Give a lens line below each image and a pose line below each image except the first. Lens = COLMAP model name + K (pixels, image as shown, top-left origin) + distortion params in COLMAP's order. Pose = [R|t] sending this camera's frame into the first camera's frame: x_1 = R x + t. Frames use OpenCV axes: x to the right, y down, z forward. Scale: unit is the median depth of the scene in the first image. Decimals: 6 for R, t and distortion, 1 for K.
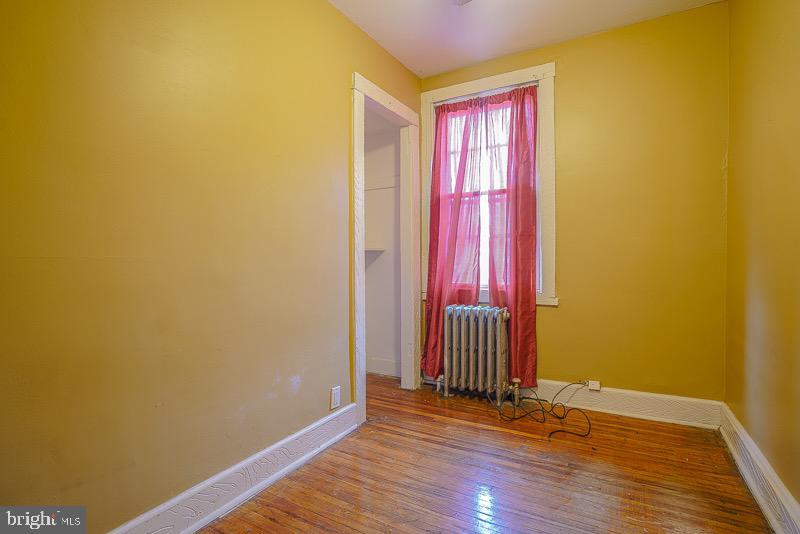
lens RADIAL K [[372.9, 0, 415.5], [0, 372.9, 254.2], [0, 0, 1]] dist [-0.060316, 0.022099]
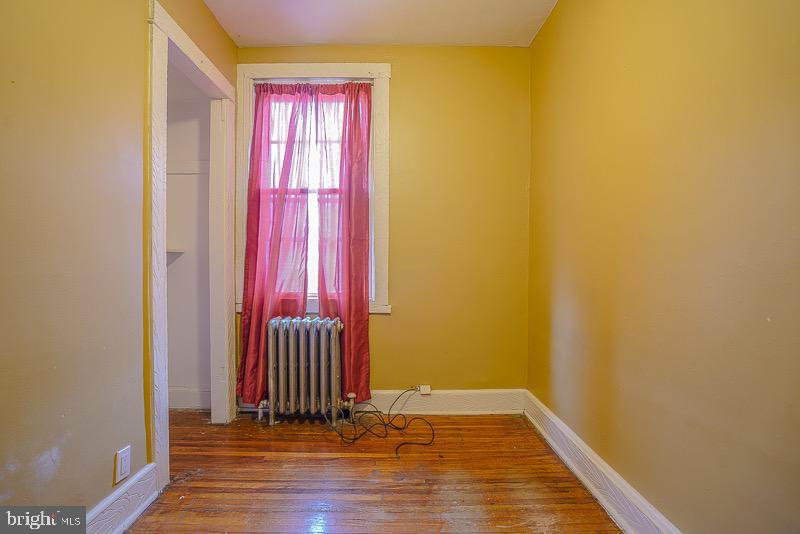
lens RADIAL K [[372.9, 0, 405.3], [0, 372.9, 267.7], [0, 0, 1]] dist [-0.060316, 0.022099]
pose [[0.877658, 0.007241, 0.479232, -0.054297], [-0.017347, 0.999711, 0.016664, 0.002077], [-0.478972, -0.022939, 0.877530, 0.116837]]
